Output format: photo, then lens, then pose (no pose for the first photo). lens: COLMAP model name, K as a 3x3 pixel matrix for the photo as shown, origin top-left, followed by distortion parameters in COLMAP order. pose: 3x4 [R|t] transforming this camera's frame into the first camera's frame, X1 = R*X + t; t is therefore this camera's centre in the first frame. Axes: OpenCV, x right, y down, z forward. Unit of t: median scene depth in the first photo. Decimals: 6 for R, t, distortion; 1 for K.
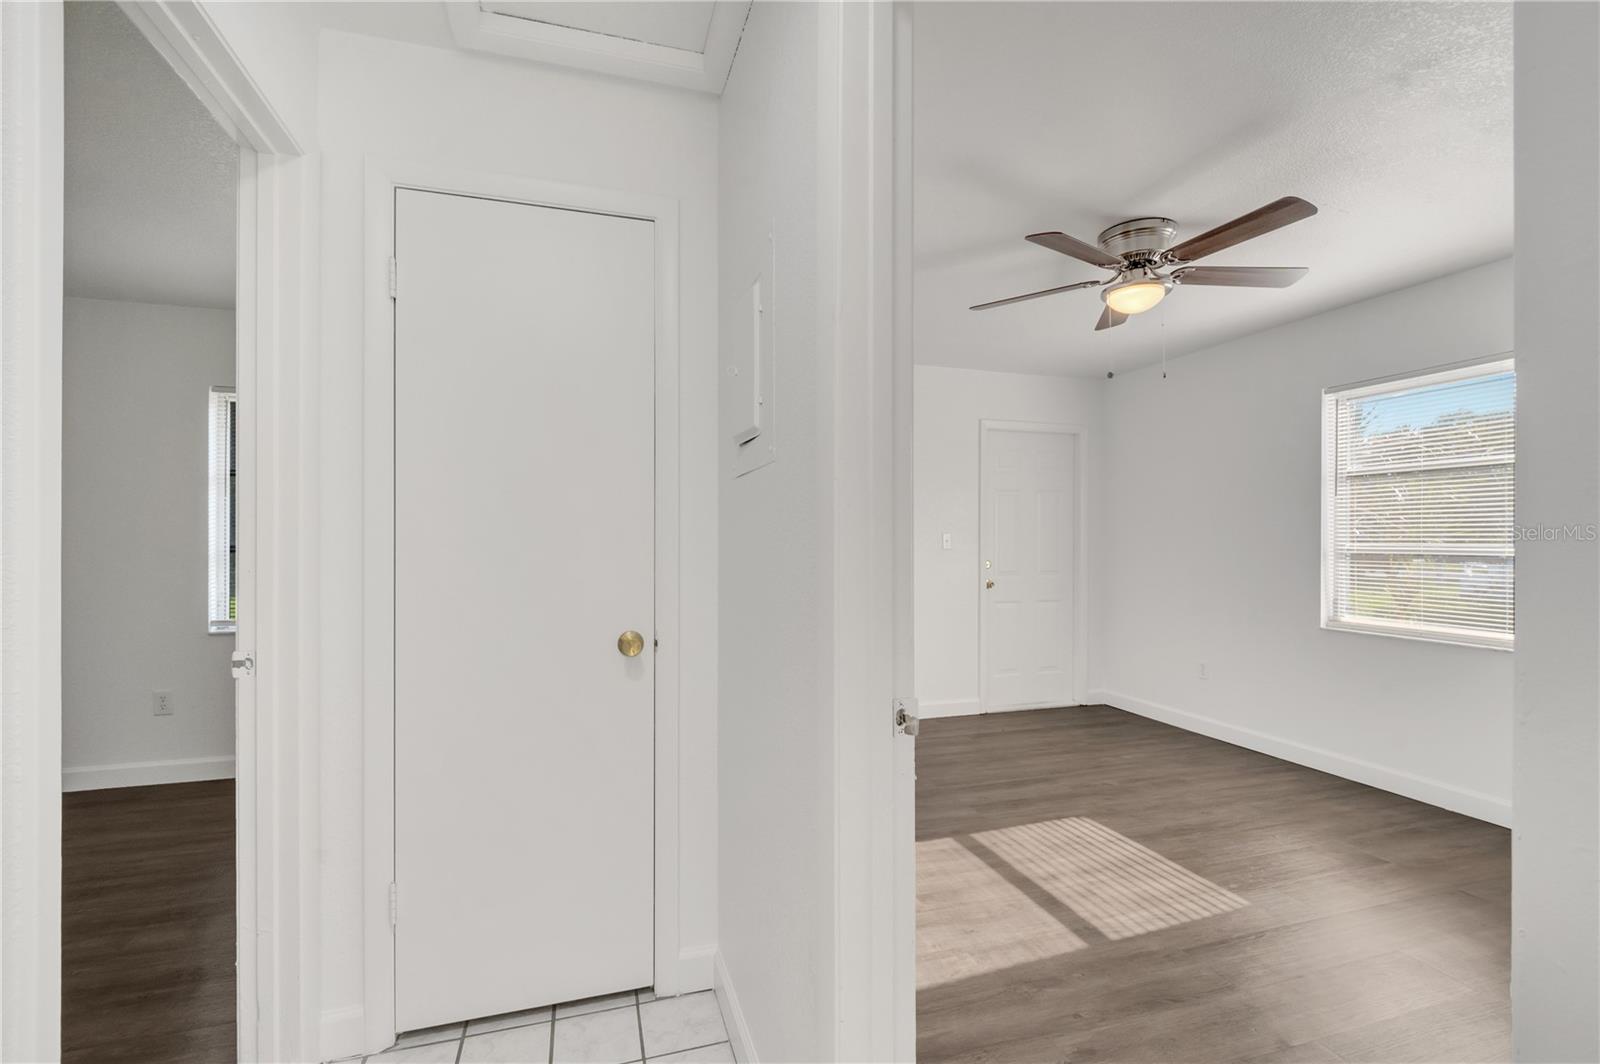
lens RADIAL K [[694.1, 0, 782.3], [0, 694.1, 536.7], [0, 0, 1]] dist [-0.015617, -0.001768]
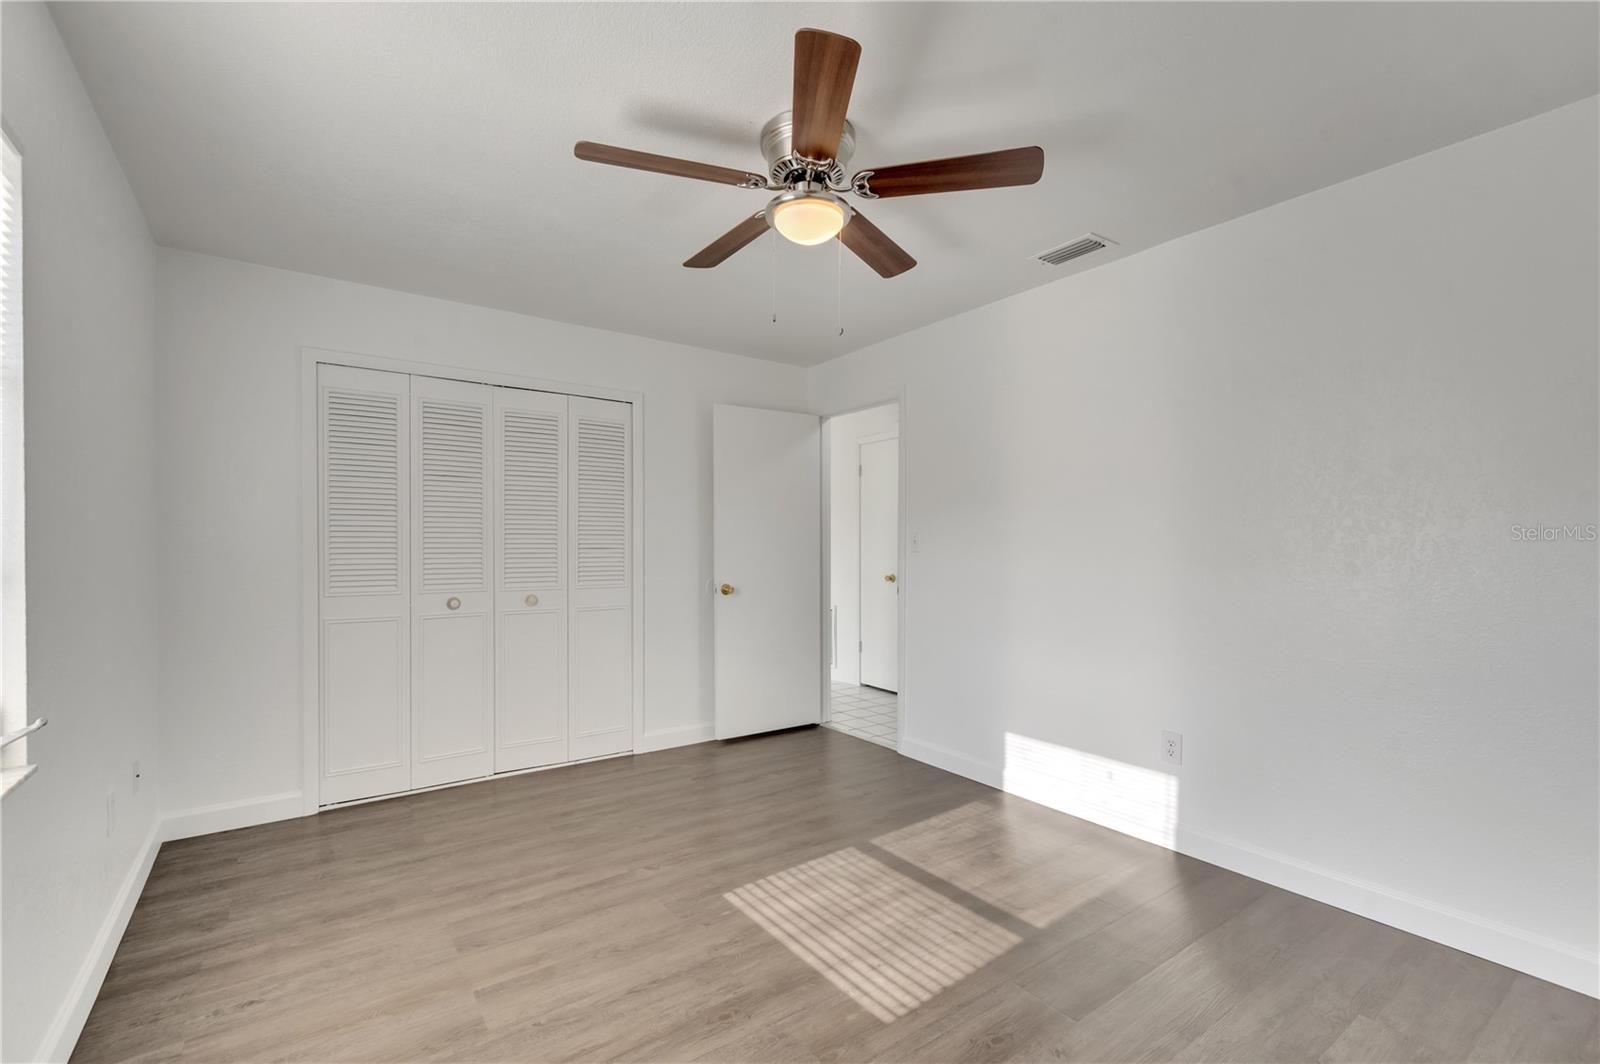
lens RADIAL K [[694.1, 0, 800.6], [0, 694.1, 538.5], [0, 0, 1]] dist [-0.015617, -0.001768]
pose [[-0.942674, -0.004036, -0.333692, 0.711931], [-0.002004, 0.999977, -0.006434, 0.011004], [0.333710, -0.005396, -0.942660, 1.556923]]
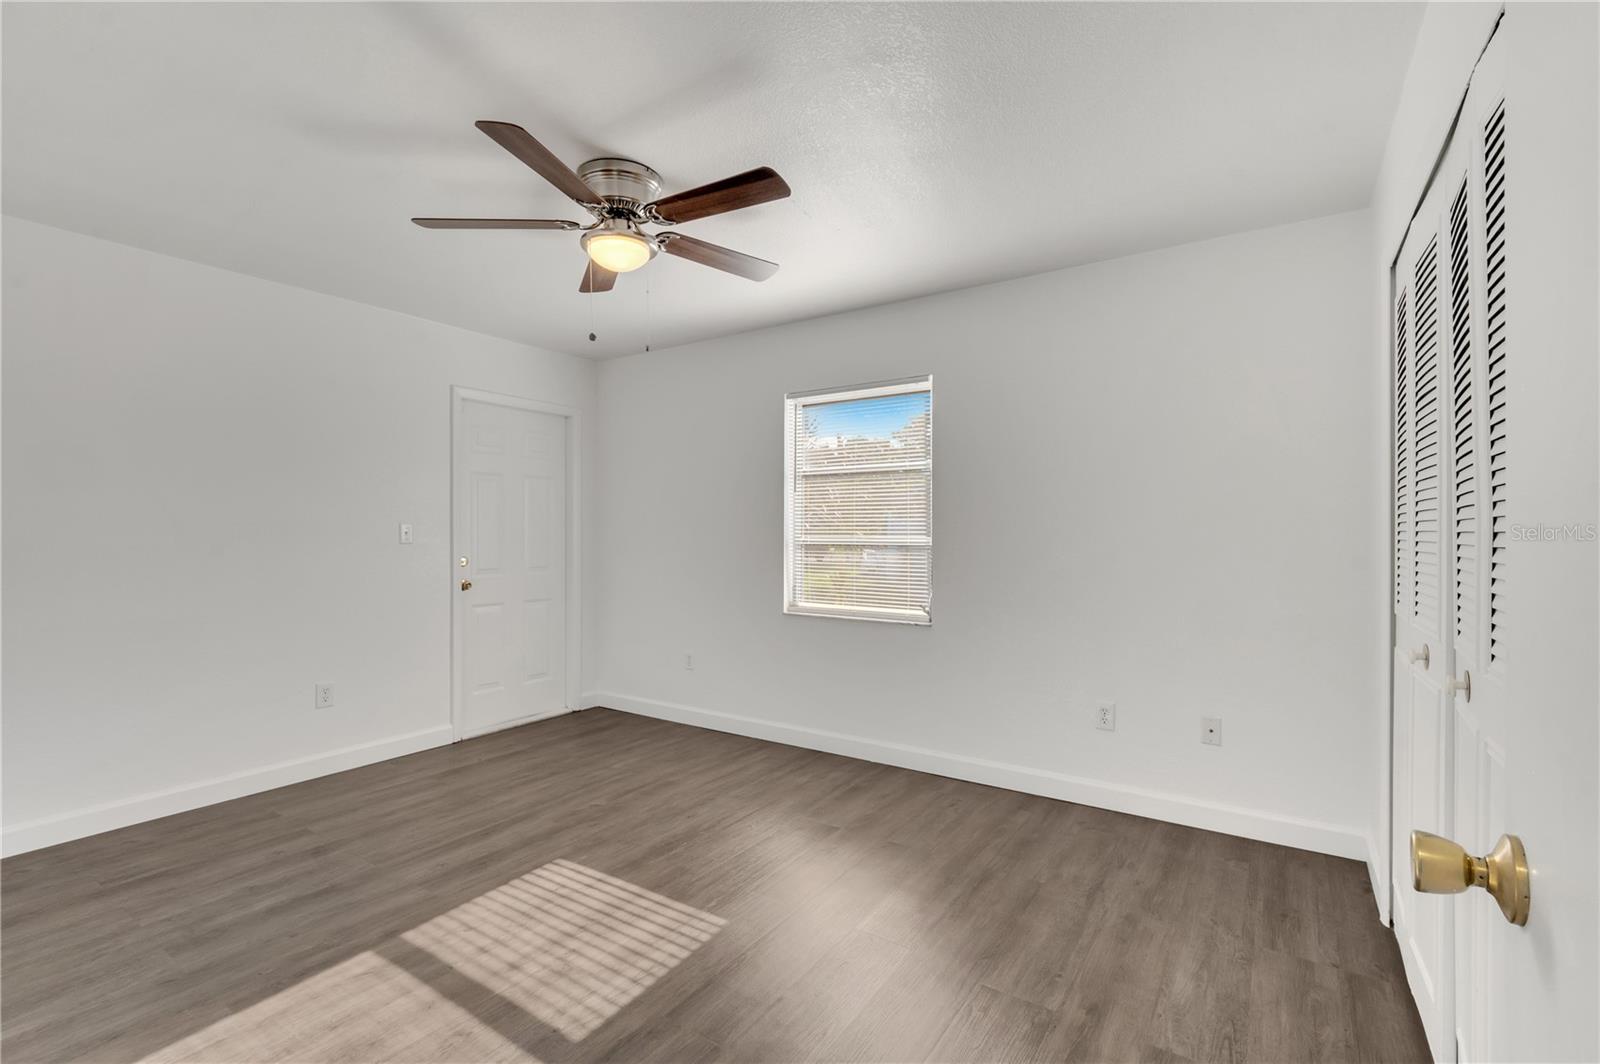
lens RADIAL K [[694.1, 0, 803.4], [0, 694.1, 532.7], [0, 0, 1]] dist [-0.015617, -0.001768]
pose [[0.764776, 0.002467, 0.644291, 0.124946], [-0.000476, 0.999995, -0.003264, 0.012432], [-0.644296, 0.002190, 0.764773, 0.175251]]
